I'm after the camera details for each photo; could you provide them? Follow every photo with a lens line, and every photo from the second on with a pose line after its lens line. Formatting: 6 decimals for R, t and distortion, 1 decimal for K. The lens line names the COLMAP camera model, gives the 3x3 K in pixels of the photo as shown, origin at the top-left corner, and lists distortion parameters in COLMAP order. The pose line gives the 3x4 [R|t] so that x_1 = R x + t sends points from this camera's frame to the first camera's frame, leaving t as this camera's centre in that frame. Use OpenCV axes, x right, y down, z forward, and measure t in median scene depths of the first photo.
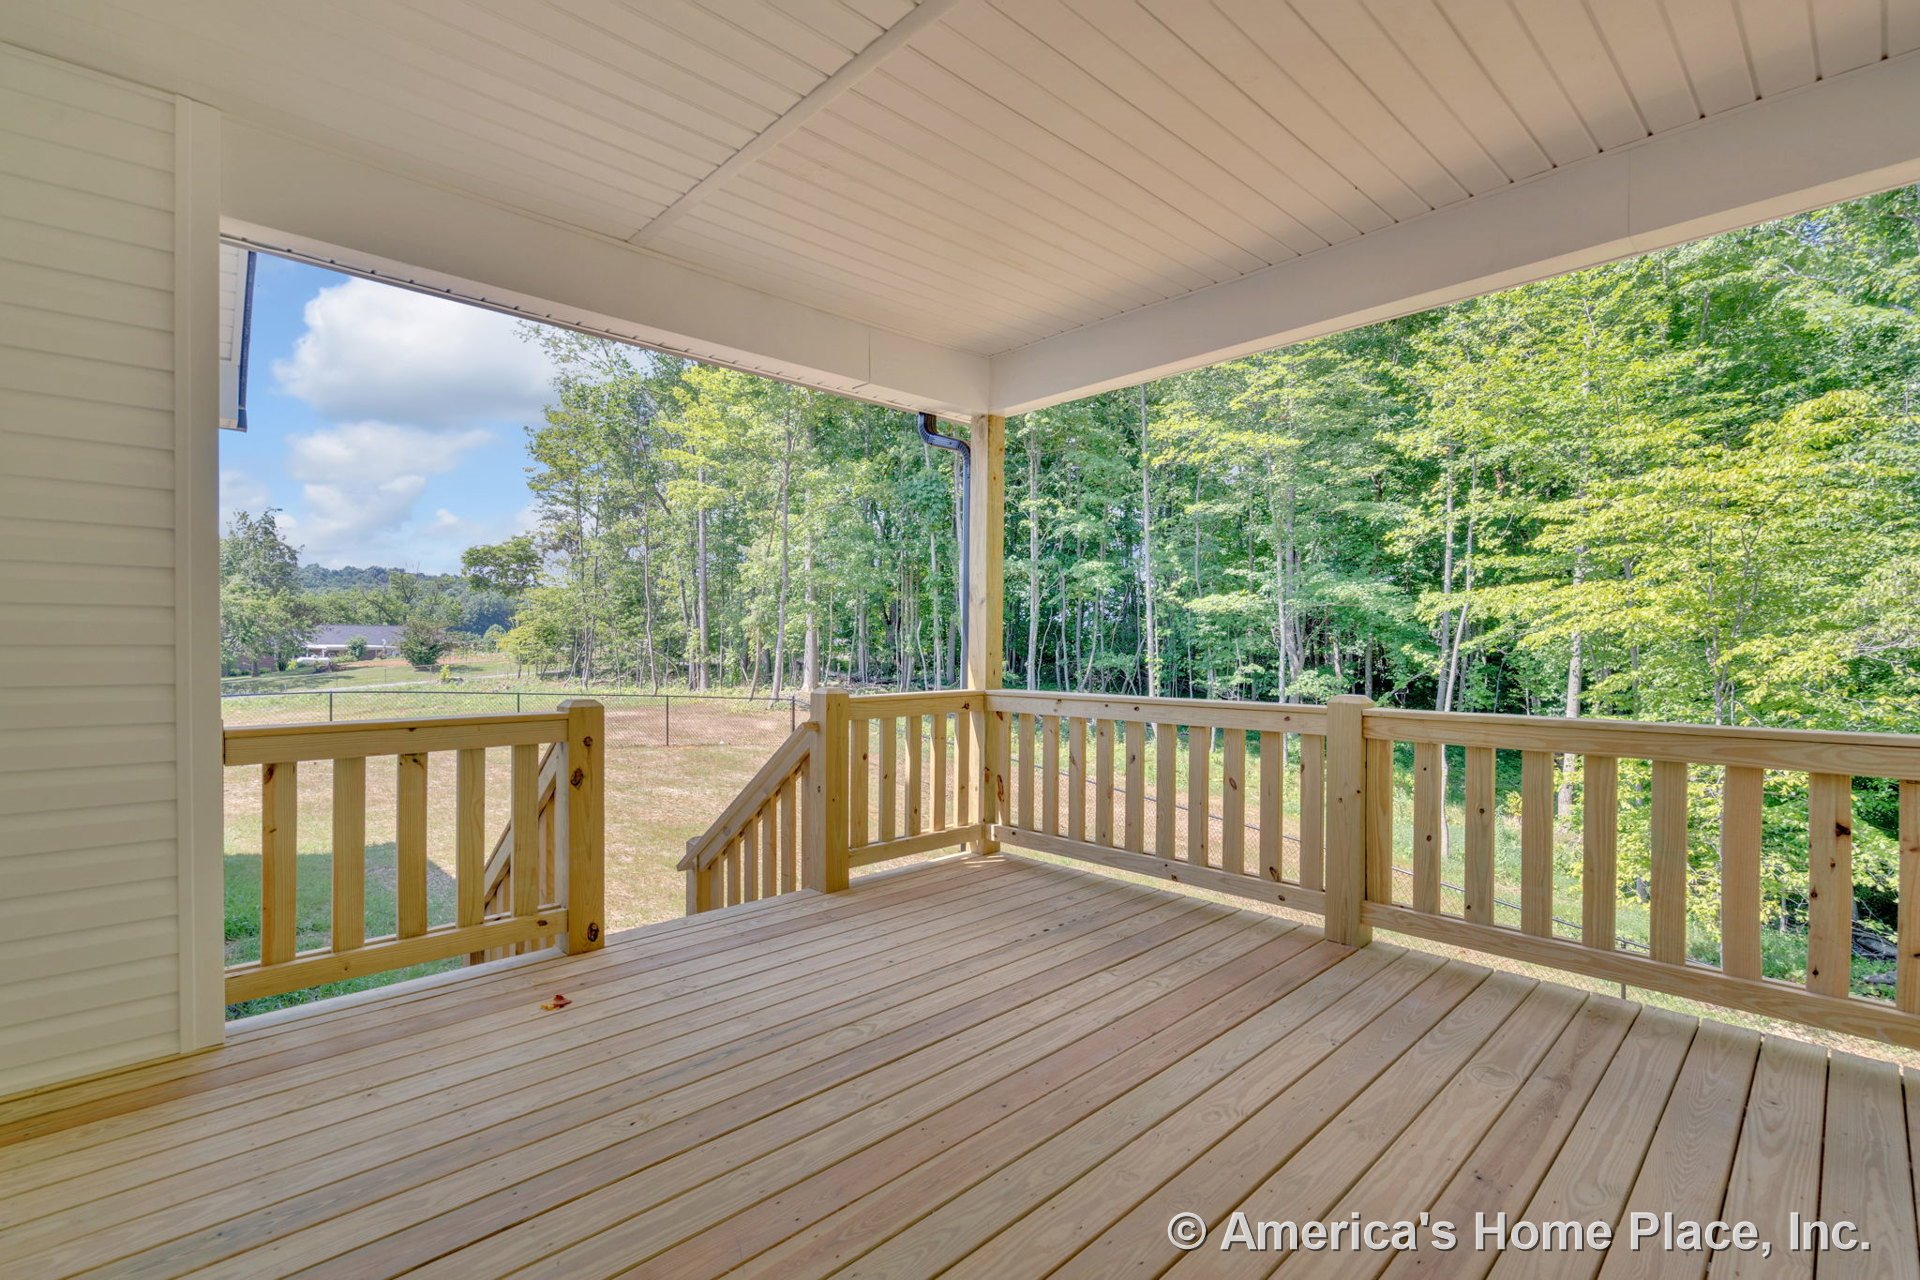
lens RADIAL K [[865.9, 0, 971.9], [0, 865.9, 650.8], [0, 0, 1]] dist [-0.001220, 0.001116]
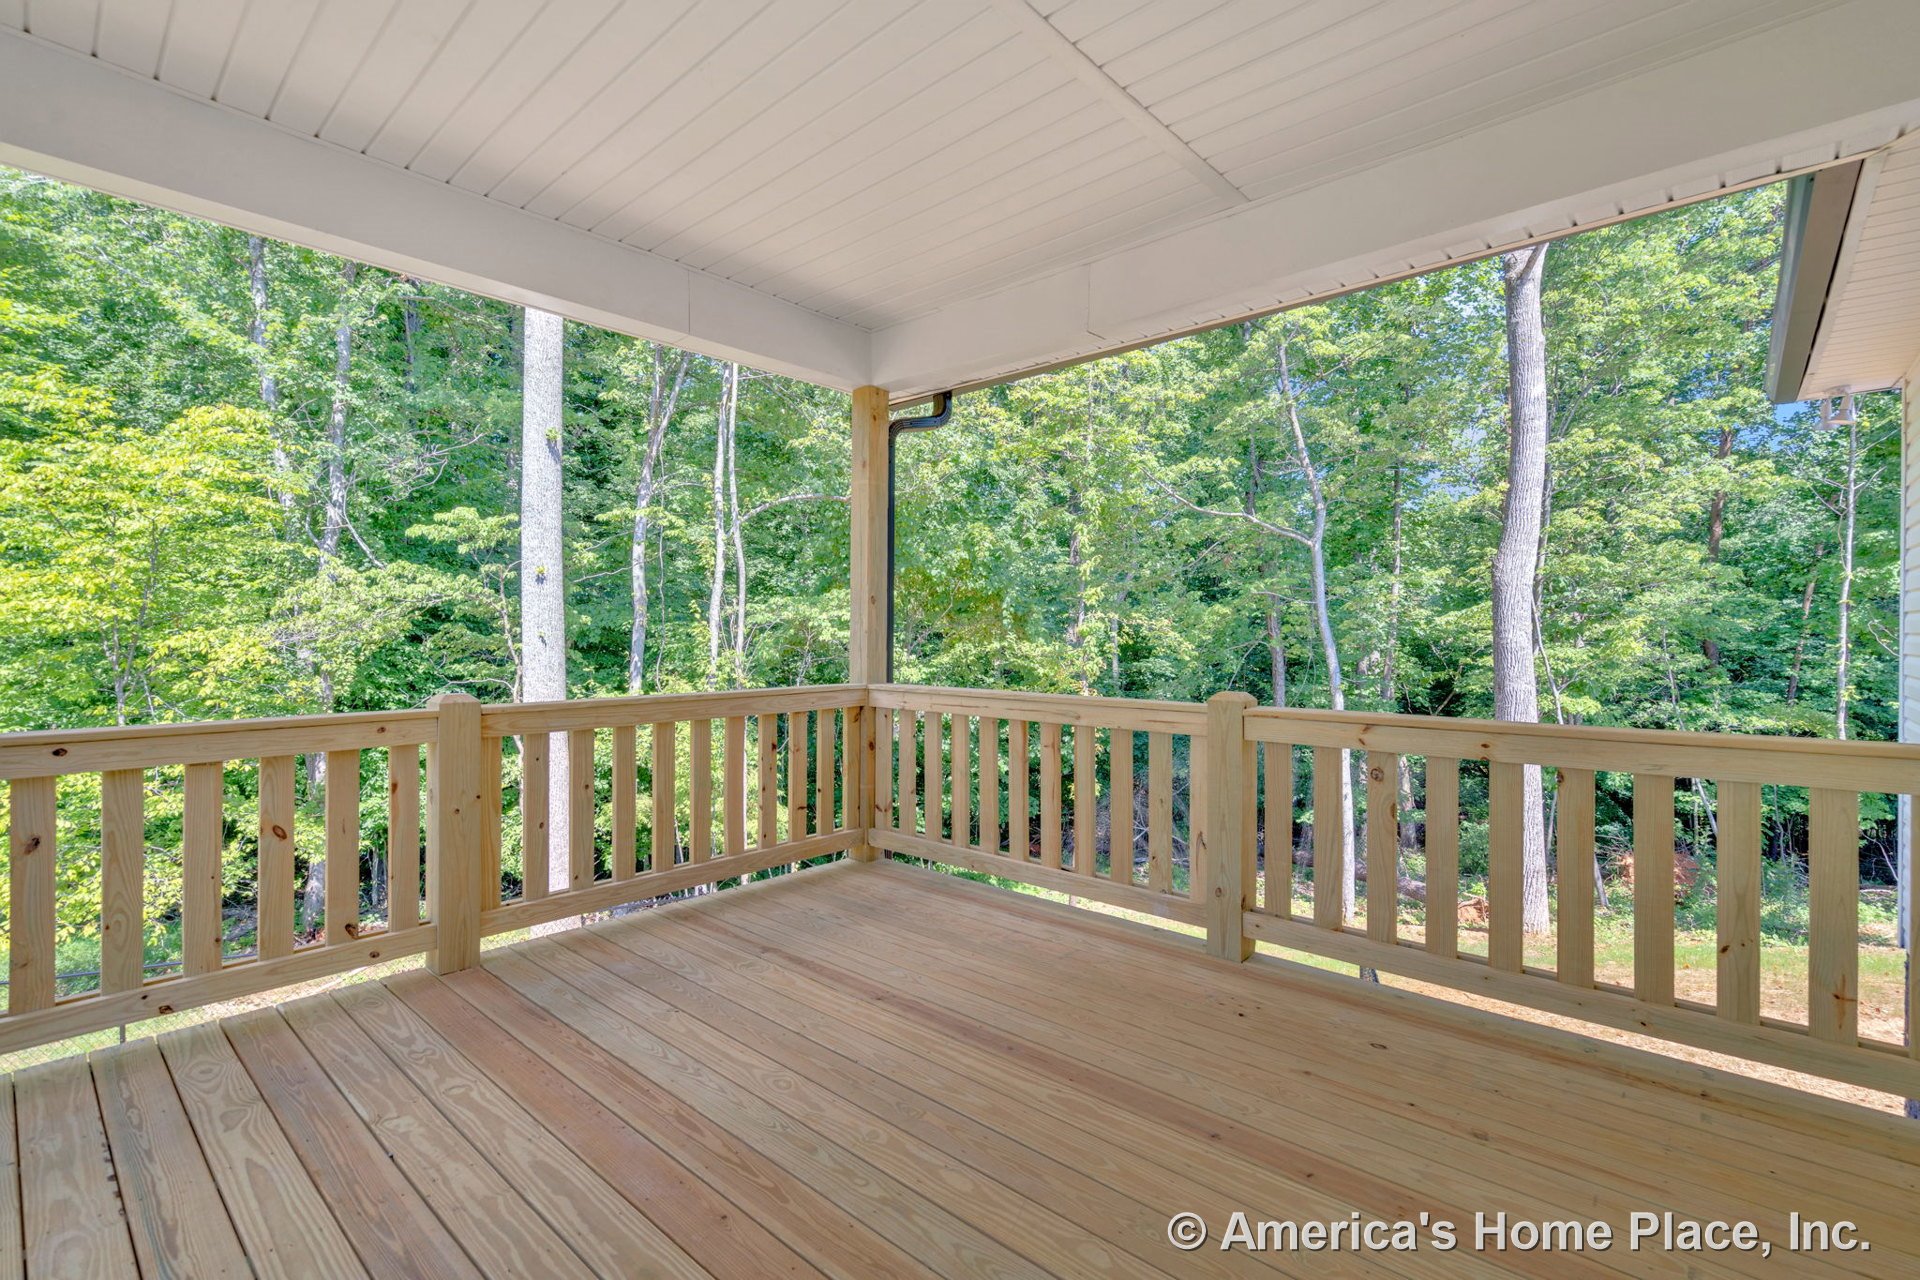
lens RADIAL K [[865.9, 0, 972.0], [0, 865.9, 630.5], [0, 0, 1]] dist [-0.001220, 0.001116]
pose [[-0.077350, 0.006470, 0.996983, -0.536158], [0.011426, 0.999919, -0.005603, -0.003489], [-0.996939, 0.010958, -0.077417, 0.563377]]
